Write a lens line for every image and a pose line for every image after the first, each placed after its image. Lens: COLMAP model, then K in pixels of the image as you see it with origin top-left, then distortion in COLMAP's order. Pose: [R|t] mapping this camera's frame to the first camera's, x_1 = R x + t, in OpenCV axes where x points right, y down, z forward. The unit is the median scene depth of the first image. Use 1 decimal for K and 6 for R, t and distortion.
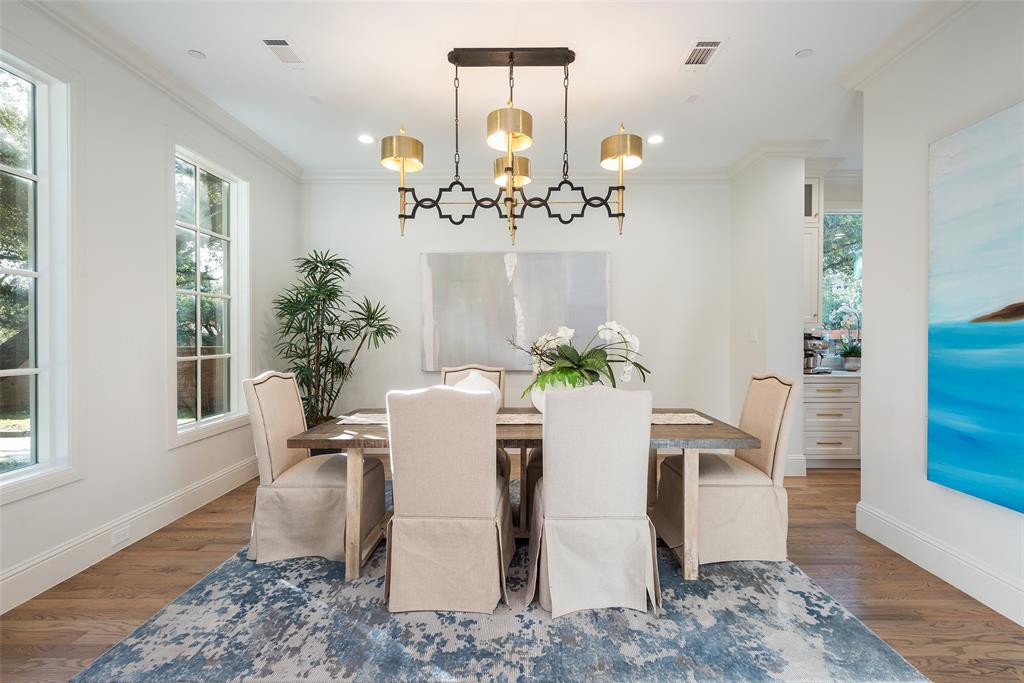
lens RADIAL K [[469.9, 0, 525.2], [0, 469.9, 337.8], [0, 0, 1]] dist [-0.003498, -0.000449]
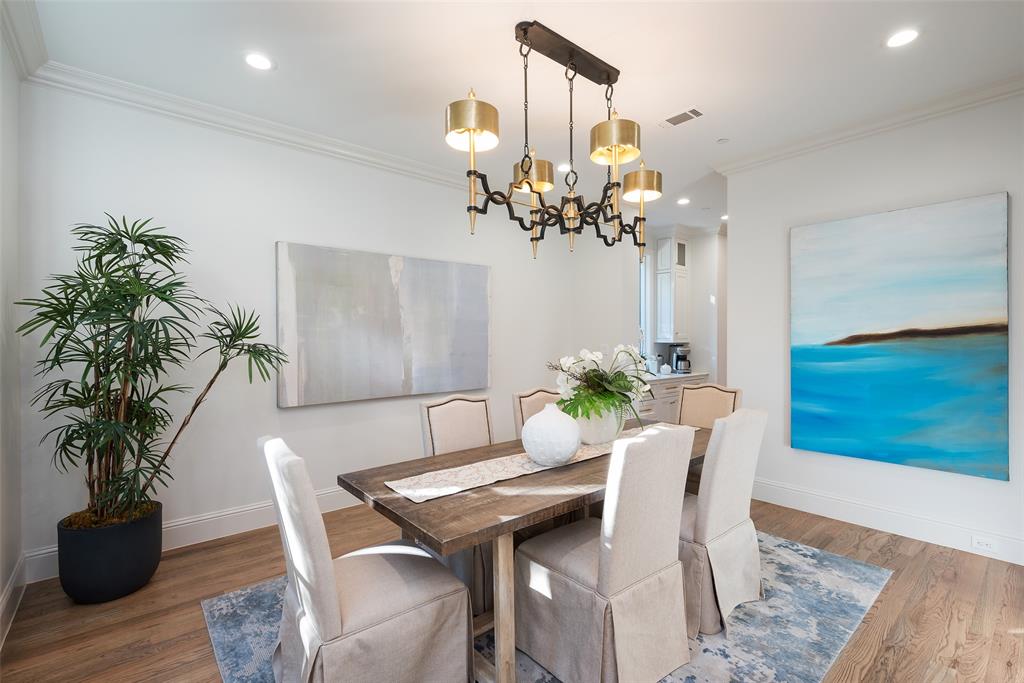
lens RADIAL K [[469.9, 0, 525.2], [0, 469.9, 337.8], [0, 0, 1]] dist [-0.003498, -0.000449]
pose [[0.747434, -0.000757, 0.664335, -0.705793], [0.008424, 0.999930, -0.008338, -0.042851], [-0.664282, 0.011829, 0.747388, 0.379325]]
